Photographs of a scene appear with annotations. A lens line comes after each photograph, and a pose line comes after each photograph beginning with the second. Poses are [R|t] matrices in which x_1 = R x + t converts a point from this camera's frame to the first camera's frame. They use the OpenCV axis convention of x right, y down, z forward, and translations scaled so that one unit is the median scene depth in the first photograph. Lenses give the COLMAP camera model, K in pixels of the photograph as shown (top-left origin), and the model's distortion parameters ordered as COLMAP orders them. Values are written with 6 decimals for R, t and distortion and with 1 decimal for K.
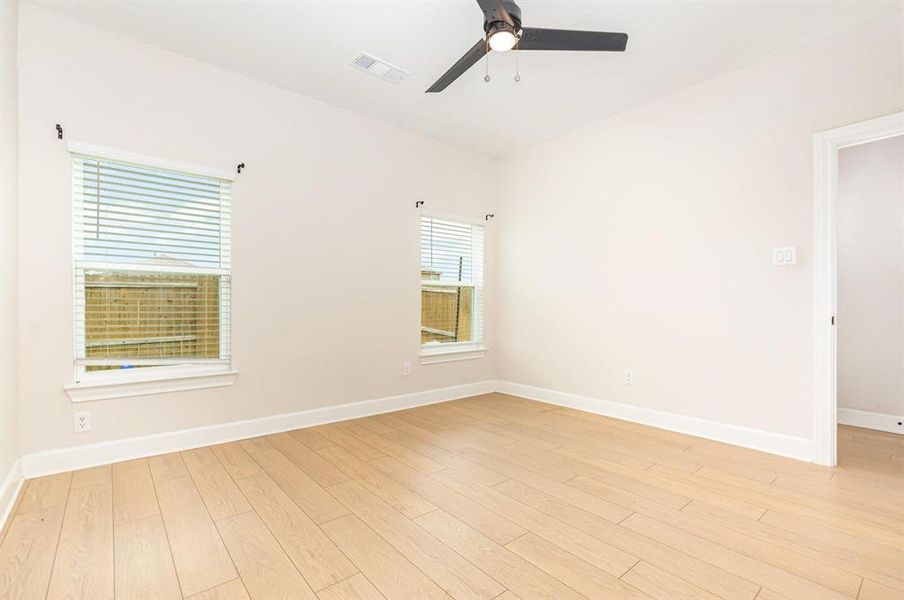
lens RADIAL K [[419.3, 0, 461.6], [0, 419.3, 305.4], [0, 0, 1]] dist [0.035360, -0.000346]
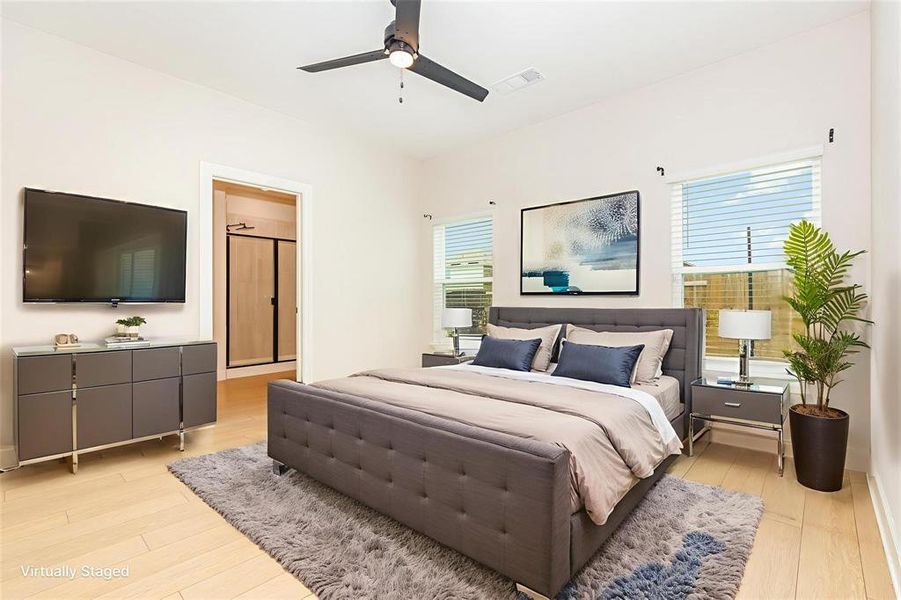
lens RADIAL K [[417.9, 0, 460.1], [0, 417.9, 305.4], [0, 0, 1]] dist [0.035360, -0.000346]
pose [[0.158619, 0.000926, -0.987339, 0.564509], [0.004364, 0.999989, 0.001639, 0.003586], [0.987330, -0.004568, 0.158613, 0.460335]]
